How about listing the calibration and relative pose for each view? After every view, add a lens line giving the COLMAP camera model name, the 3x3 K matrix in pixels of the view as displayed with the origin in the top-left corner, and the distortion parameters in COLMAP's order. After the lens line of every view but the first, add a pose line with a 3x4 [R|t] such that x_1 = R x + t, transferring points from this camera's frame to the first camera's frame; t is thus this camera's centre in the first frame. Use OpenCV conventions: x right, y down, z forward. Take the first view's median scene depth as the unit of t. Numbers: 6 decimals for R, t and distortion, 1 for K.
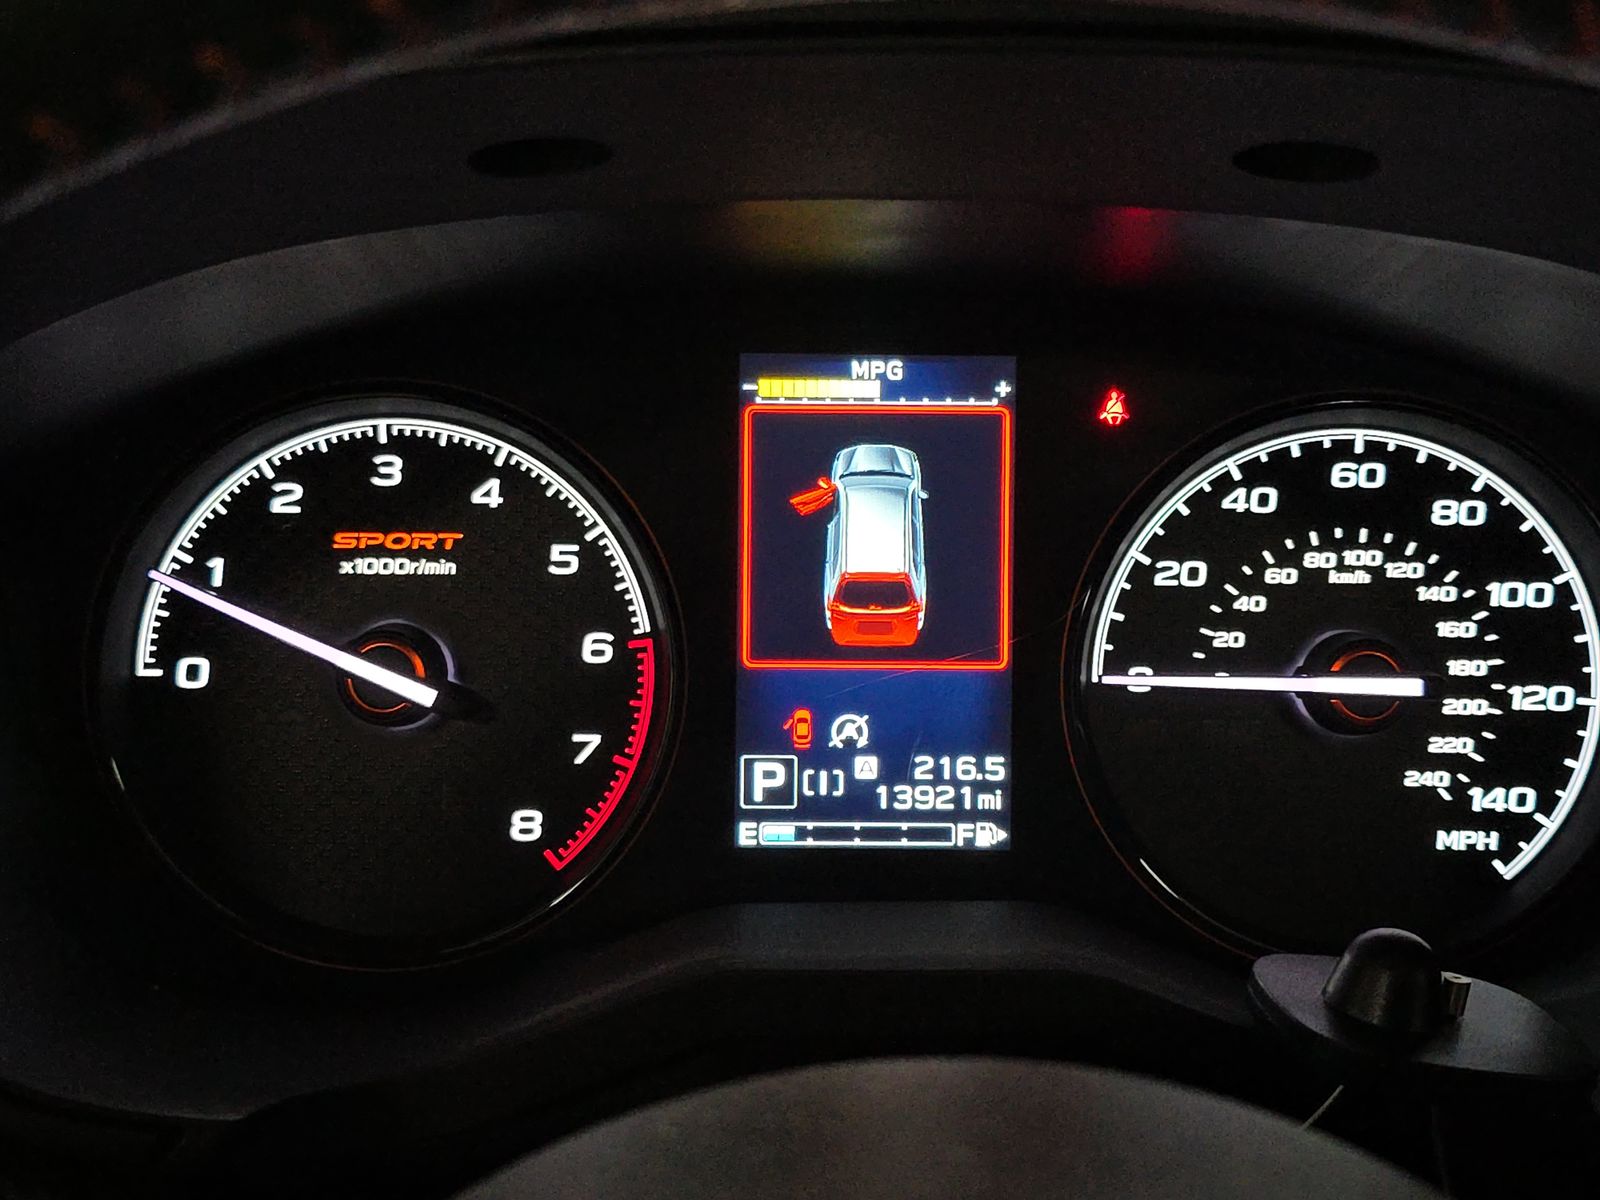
lens RADIAL K [[1163.2, 0, 800.0], [0, 1163.2, 600.0], [0, 0, 1]] dist [0.054101, -0.054717]
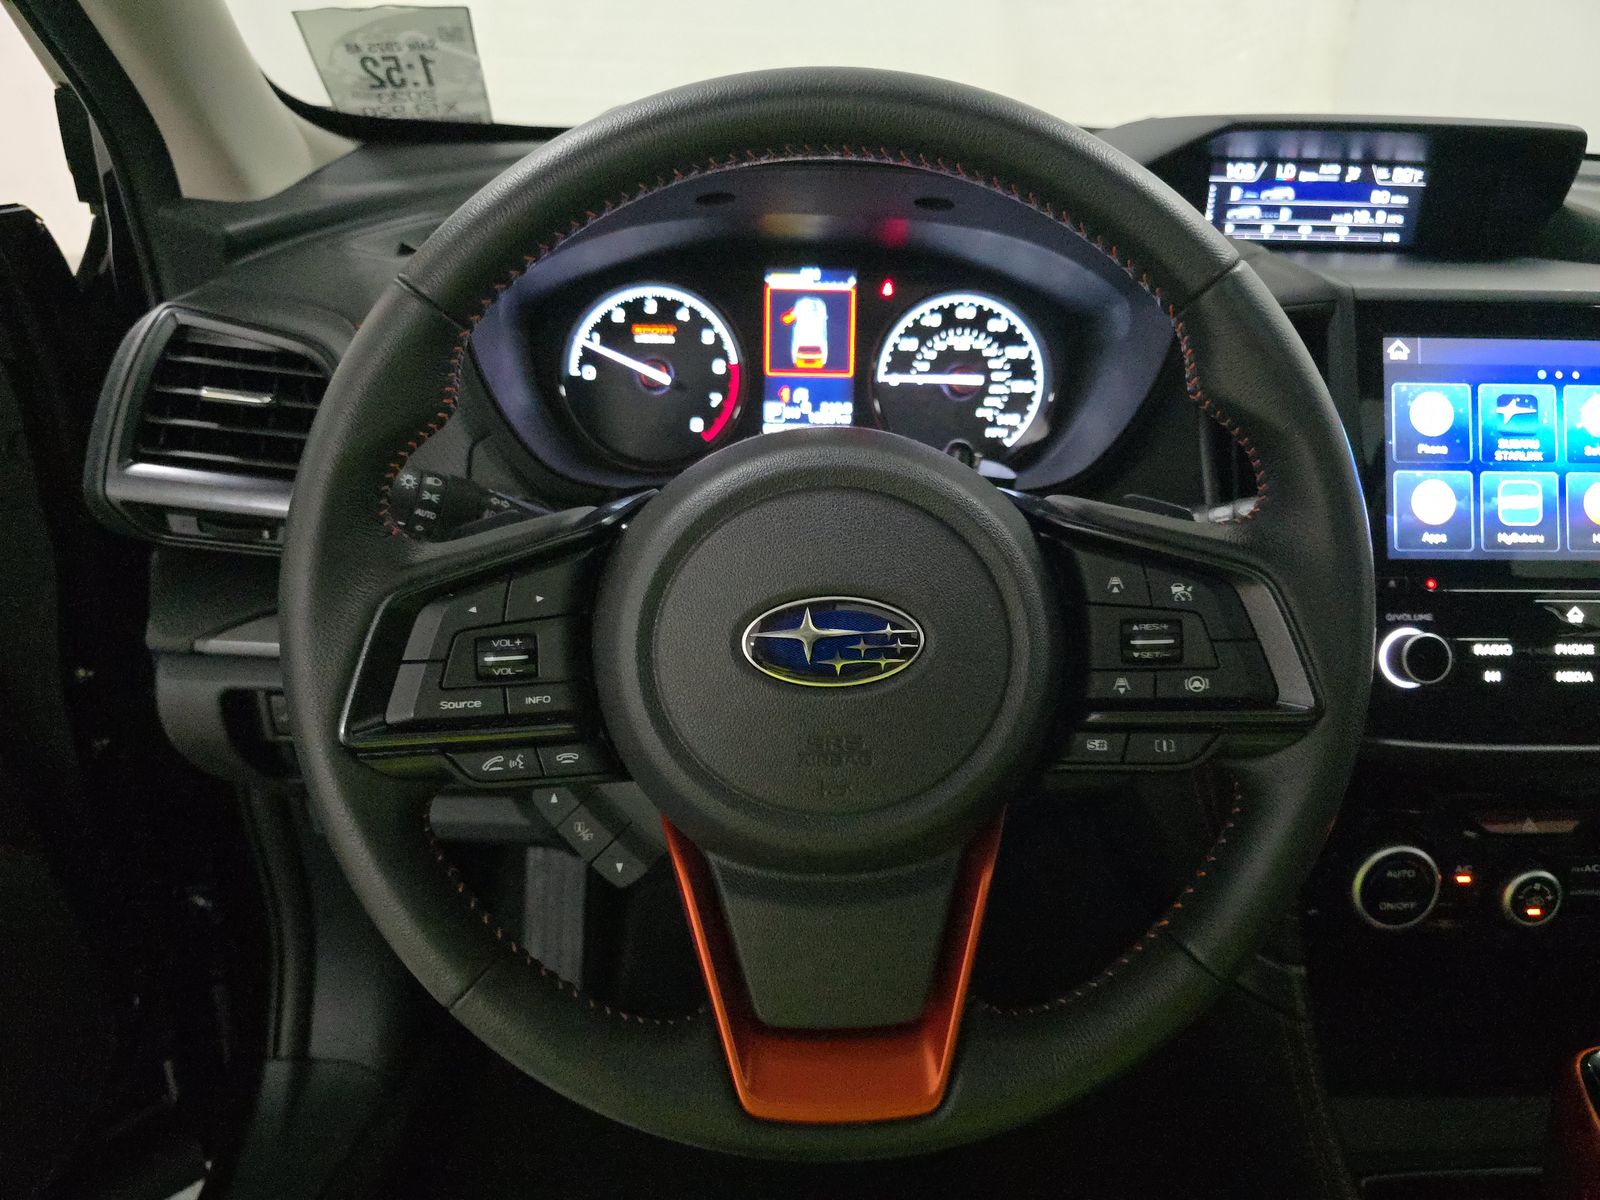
lens RADIAL K [[1163.2, 0, 800.0], [0, 1163.2, 600.0], [0, 0, 1]] dist [0.054101, -0.054717]
pose [[0.999185, 0.003890, 0.040171, -0.081233], [-0.009760, 0.989093, 0.146972, 0.194393], [-0.039162, -0.147244, 0.988325, -2.131573]]
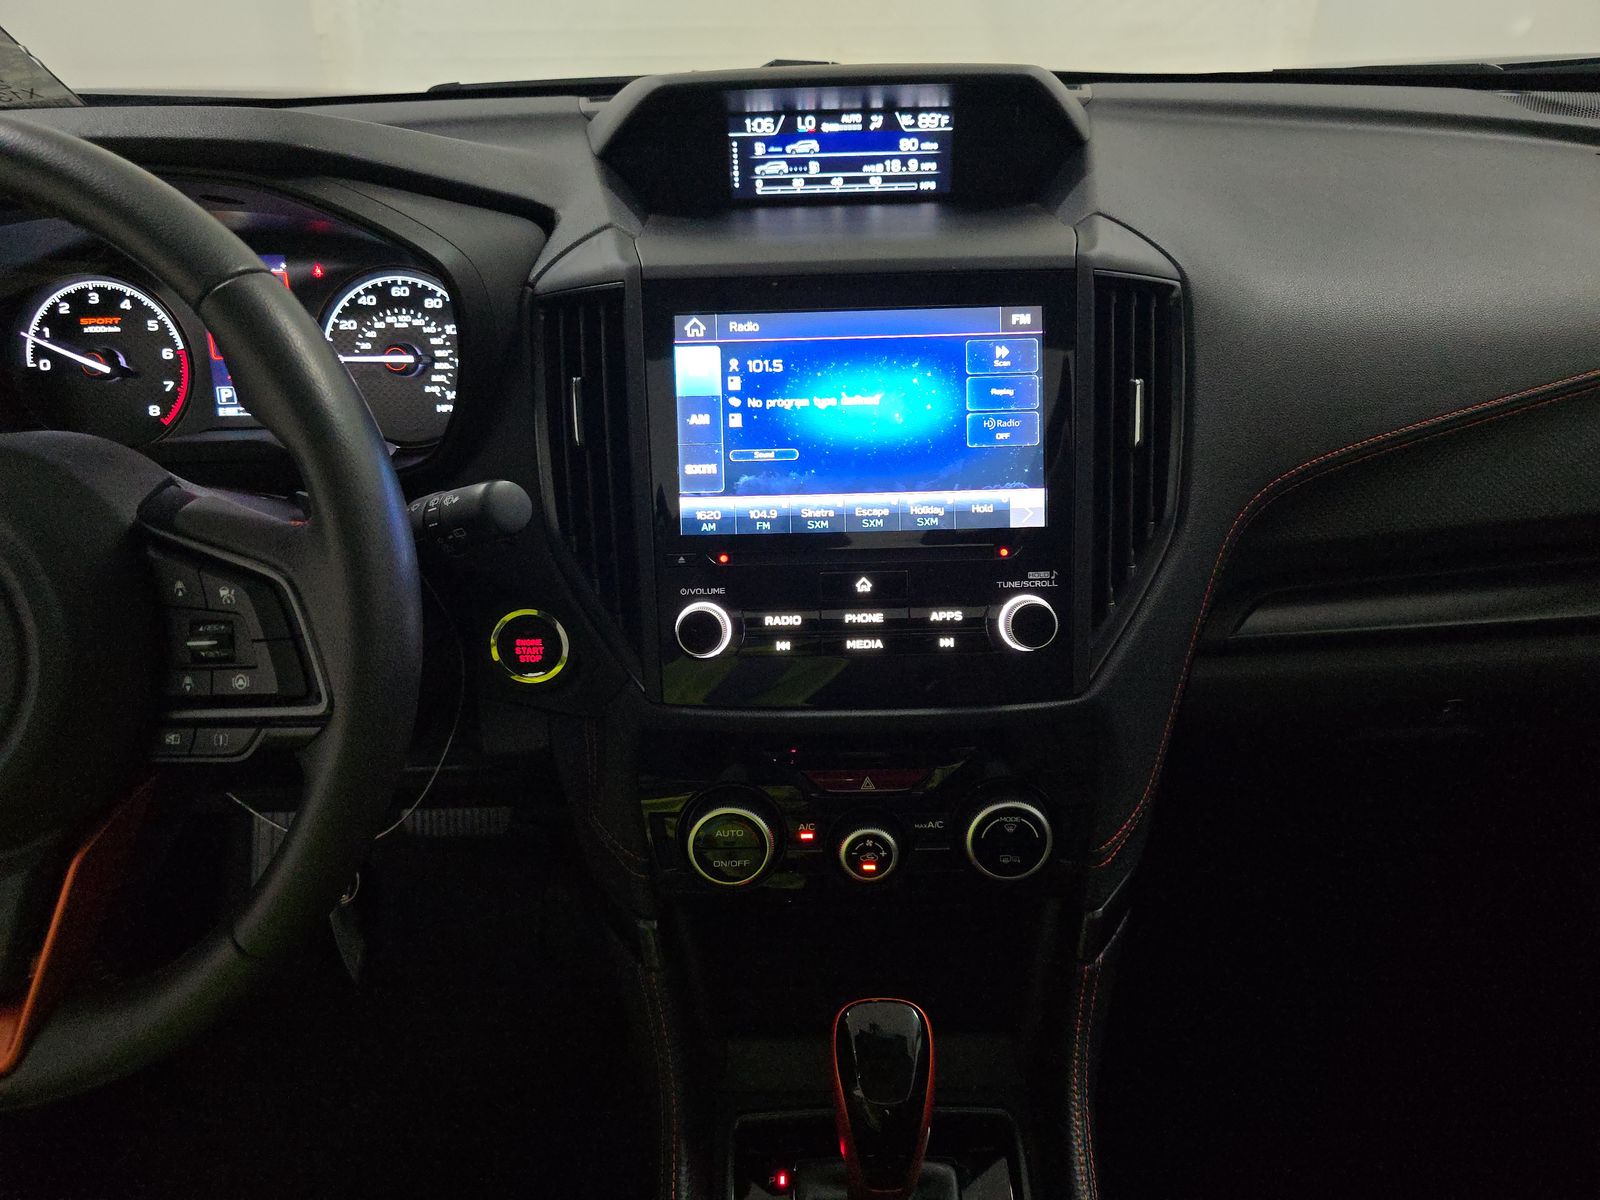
lens RADIAL K [[1163.2, 0, 800.0], [0, 1163.2, 600.0], [0, 0, 1]] dist [0.054101, -0.054717]
pose [[0.999122, -0.022466, -0.035363, 1.640881], [0.029482, 0.976726, 0.212457, 0.065291], [0.029767, -0.213313, 0.976530, -2.217040]]
